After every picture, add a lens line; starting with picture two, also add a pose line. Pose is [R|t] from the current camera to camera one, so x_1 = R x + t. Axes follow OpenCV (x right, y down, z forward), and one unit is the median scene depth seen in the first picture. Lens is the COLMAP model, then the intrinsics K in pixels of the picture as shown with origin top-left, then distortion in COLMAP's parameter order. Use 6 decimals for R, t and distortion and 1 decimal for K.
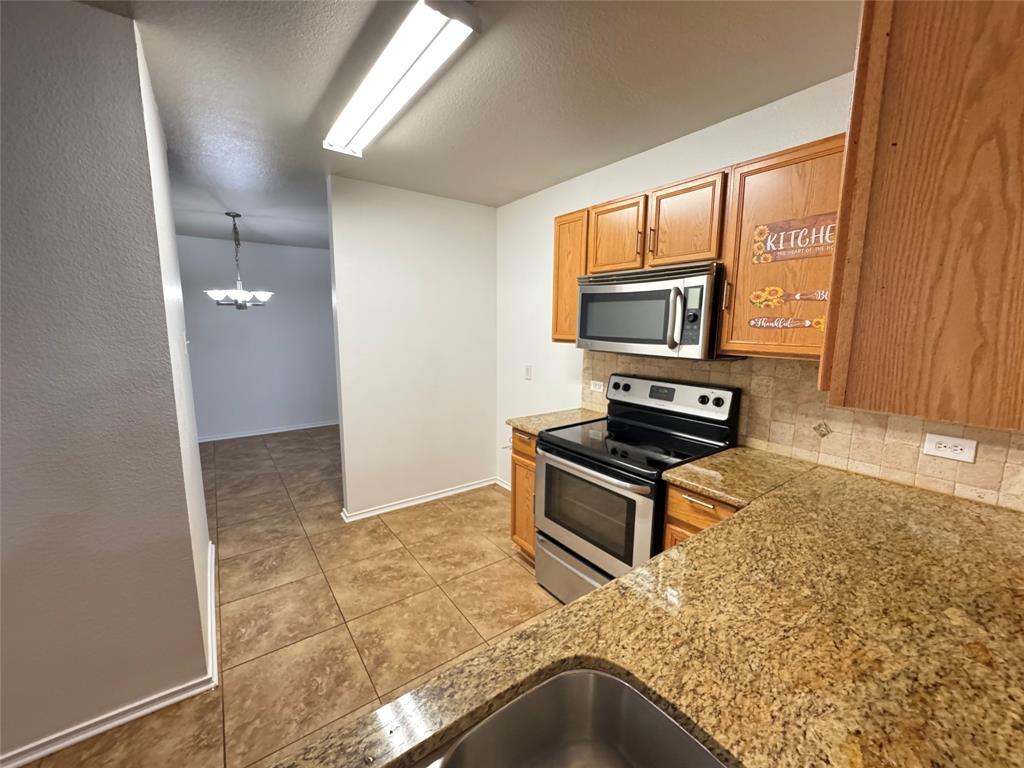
lens RADIAL K [[409.0, 0, 512.3], [0, 409.0, 382.1], [0, 0, 1]] dist [-0.002821, 0.000618]
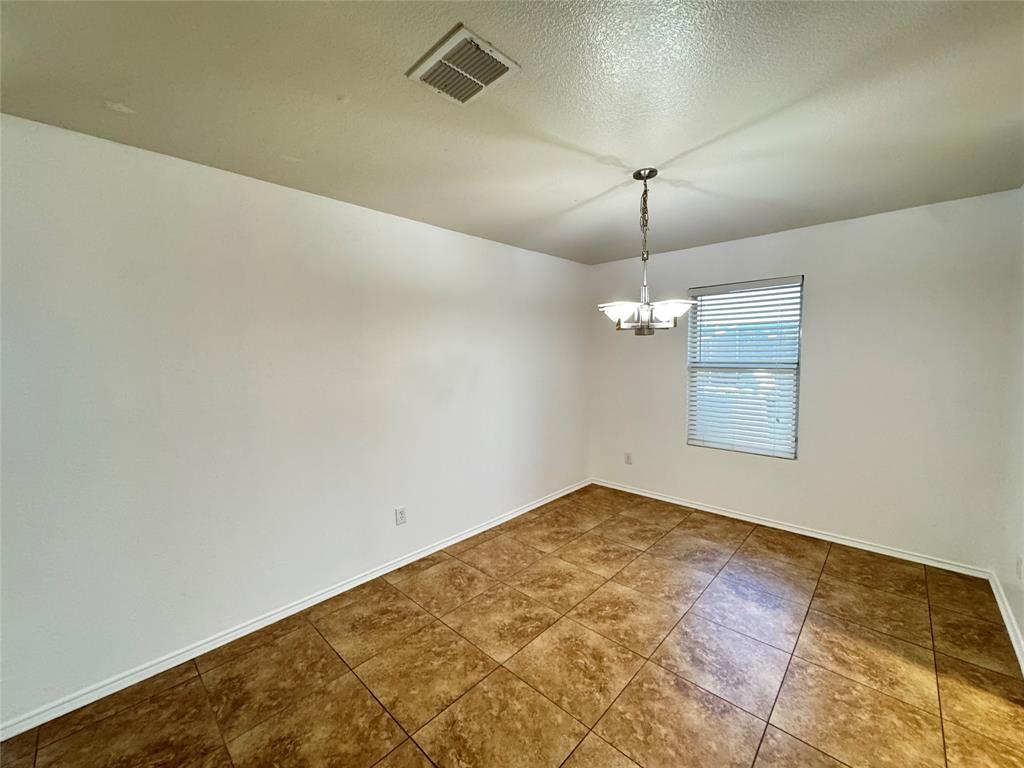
lens RADIAL K [[409.0, 0, 507.5], [0, 409.0, 380.7], [0, 0, 1]] dist [-0.002821, 0.000618]
pose [[0.984861, -0.019226, 0.172276, -1.890416], [0.033687, 0.996111, -0.081412, -0.141571], [-0.170040, 0.085983, 0.981679, 0.909577]]
